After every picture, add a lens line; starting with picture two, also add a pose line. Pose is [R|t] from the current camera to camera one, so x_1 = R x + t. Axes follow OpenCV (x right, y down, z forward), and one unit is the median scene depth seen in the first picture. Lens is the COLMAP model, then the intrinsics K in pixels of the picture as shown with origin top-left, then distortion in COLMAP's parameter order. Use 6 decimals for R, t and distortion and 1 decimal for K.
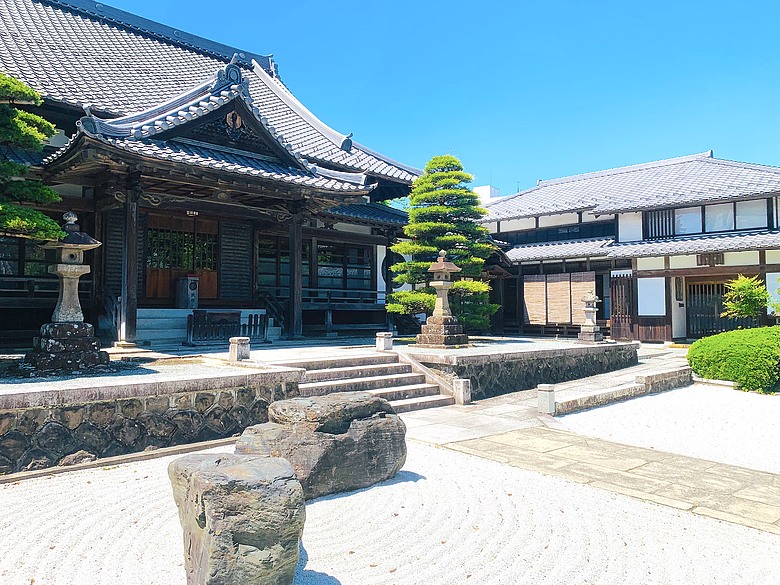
lens RADIAL K [[593.0, 0, 382.2], [0, 593.0, 275.5], [0, 0, 1]] dist [0.037464, -0.031871]
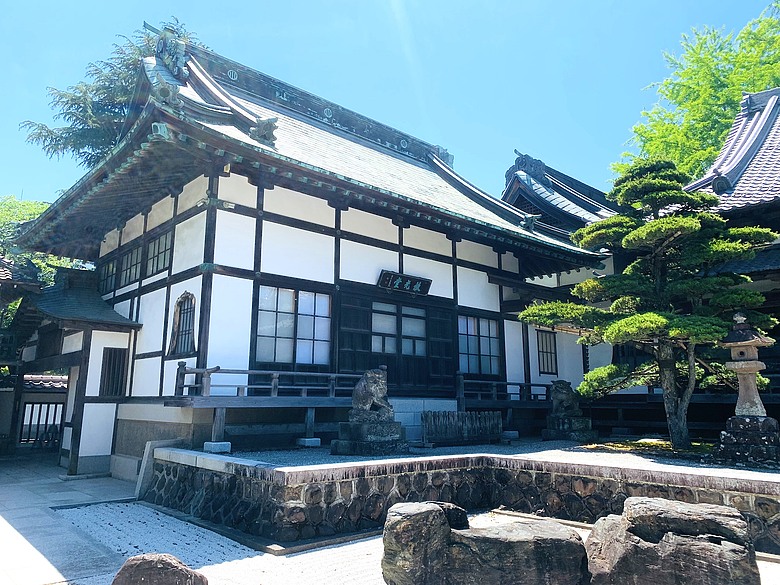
lens RADIAL K [[593.0, 0, 403.0], [0, 593.0, 294.2], [0, 0, 1]] dist [0.037464, -0.031871]
pose [[-0.017100, -0.181555, -0.983232, 0.342112], [0.056317, 0.981640, -0.182241, 0.015005], [0.998266, -0.058489, -0.006561, 0.246384]]
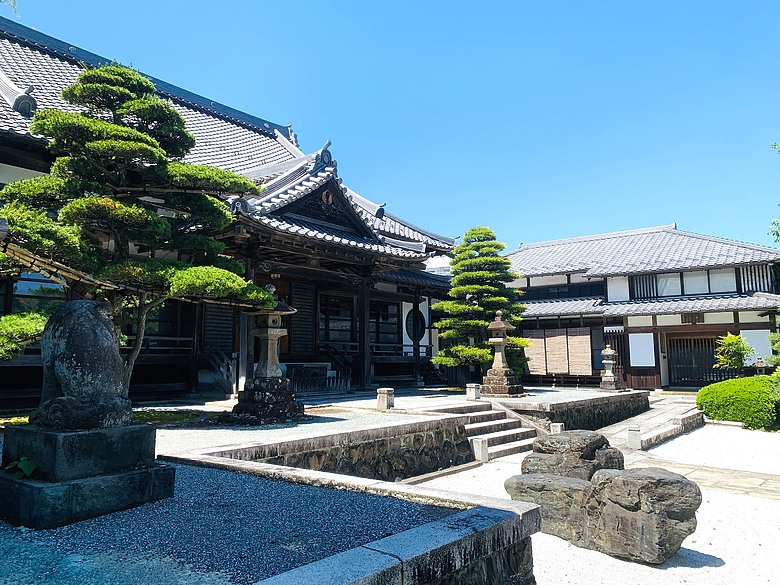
lens RADIAL K [[593.0, 0, 384.6], [0, 593.0, 271.9], [0, 0, 1]] dist [0.037464, -0.031871]
pose [[0.991625, 0.014476, 0.128340, -0.274244], [-0.003069, 0.996059, -0.088636, -0.015736], [-0.129118, 0.087499, 0.987761, -0.125607]]
